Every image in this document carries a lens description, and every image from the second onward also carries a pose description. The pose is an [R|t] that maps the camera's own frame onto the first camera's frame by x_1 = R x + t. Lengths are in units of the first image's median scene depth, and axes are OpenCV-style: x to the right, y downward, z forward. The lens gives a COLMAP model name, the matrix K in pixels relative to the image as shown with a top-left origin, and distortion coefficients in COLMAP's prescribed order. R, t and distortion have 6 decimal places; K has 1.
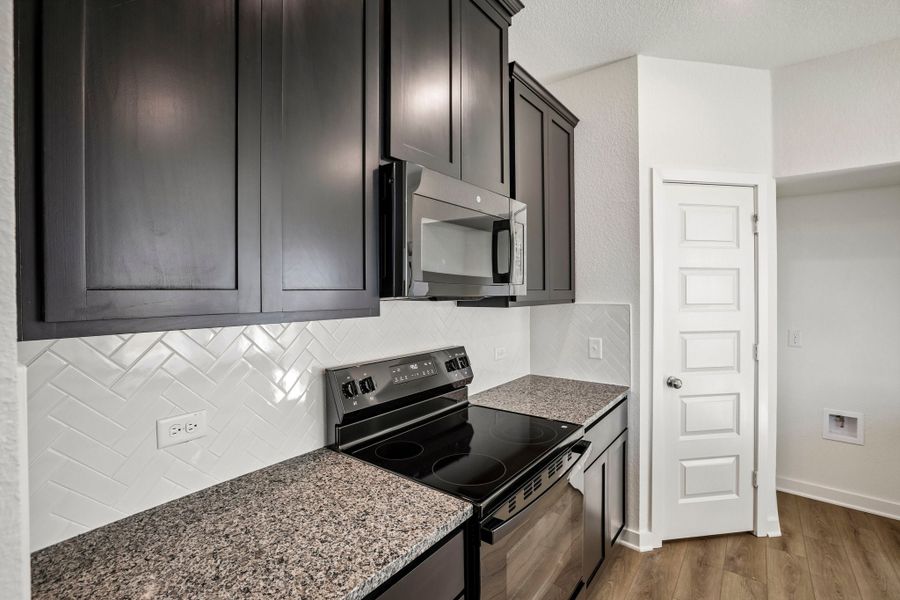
lens RADIAL K [[413.6, 0, 456.5], [0, 413.6, 302.3], [0, 0, 1]] dist [-0.036226, 0.011522]
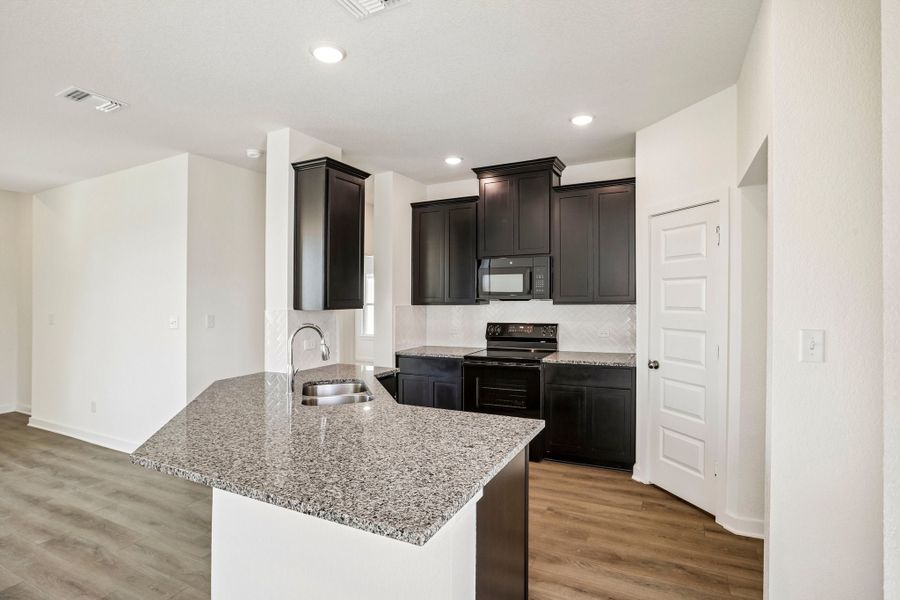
lens RADIAL K [[445.7, 0, 456.7], [0, 445.7, 294.4], [0, 0, 1]] dist [0.002314, 0.000239]
pose [[0.215177, 0.003460, -0.976569, 1.778839], [-0.007772, 0.999968, 0.001831, -0.034702], [0.976544, 0.007196, 0.215197, 0.046061]]
